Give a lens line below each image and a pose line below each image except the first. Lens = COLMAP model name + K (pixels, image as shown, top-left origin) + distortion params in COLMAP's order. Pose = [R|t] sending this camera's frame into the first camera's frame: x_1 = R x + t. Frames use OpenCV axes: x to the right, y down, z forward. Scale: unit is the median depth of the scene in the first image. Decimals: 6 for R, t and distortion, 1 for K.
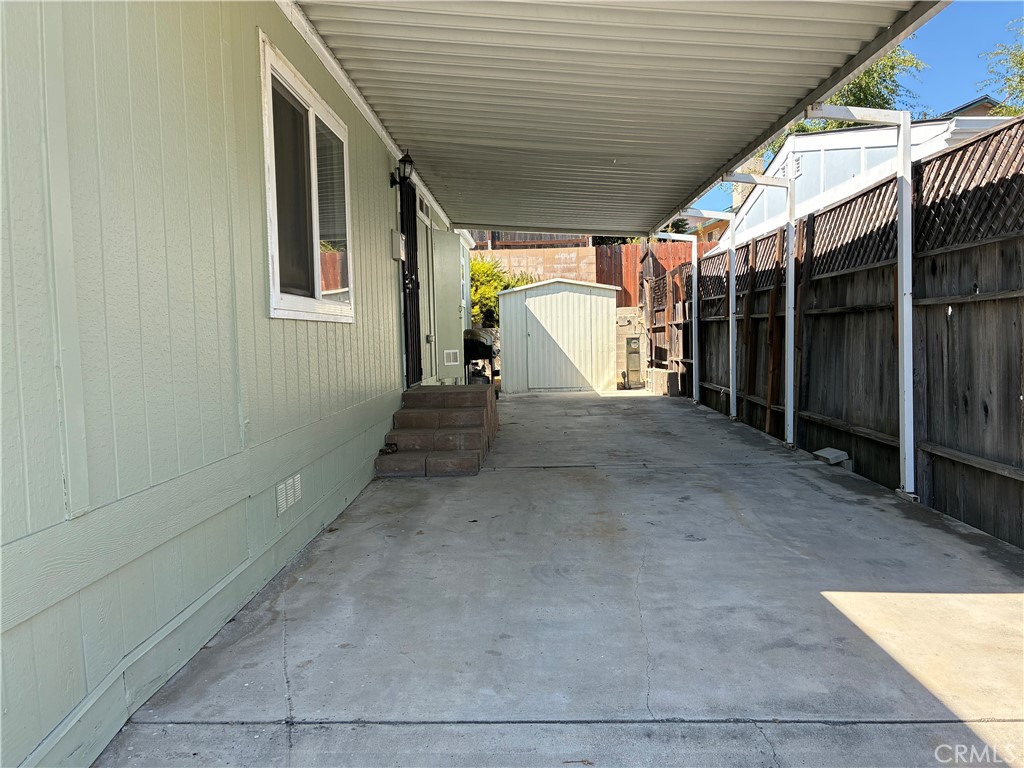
lens RADIAL K [[778.8, 0, 512.0], [0, 778.8, 384.0], [0, 0, 1]] dist [0.011517, -0.002962]
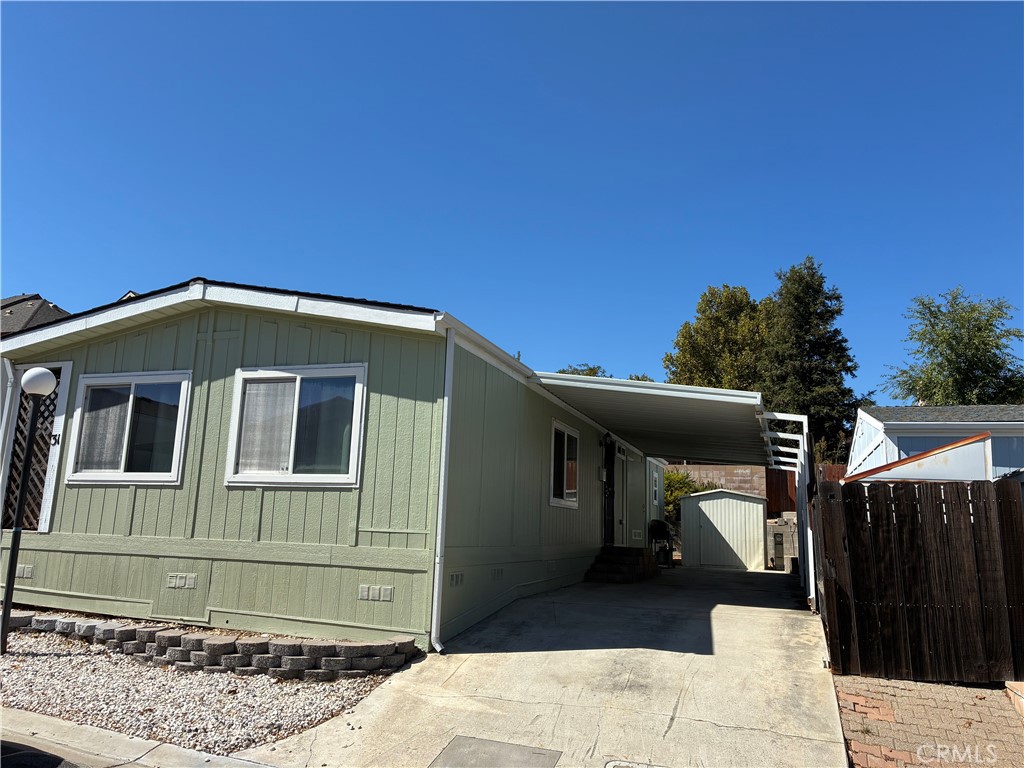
lens RADIAL K [[778.8, 0, 512.0], [0, 778.8, 384.0], [0, 0, 1]] dist [0.011517, -0.002962]
pose [[0.952792, 0.003456, -0.303603, 0.169480], [-0.078022, 0.969143, -0.233825, 0.063790], [0.293427, 0.246474, 0.923662, -0.701265]]
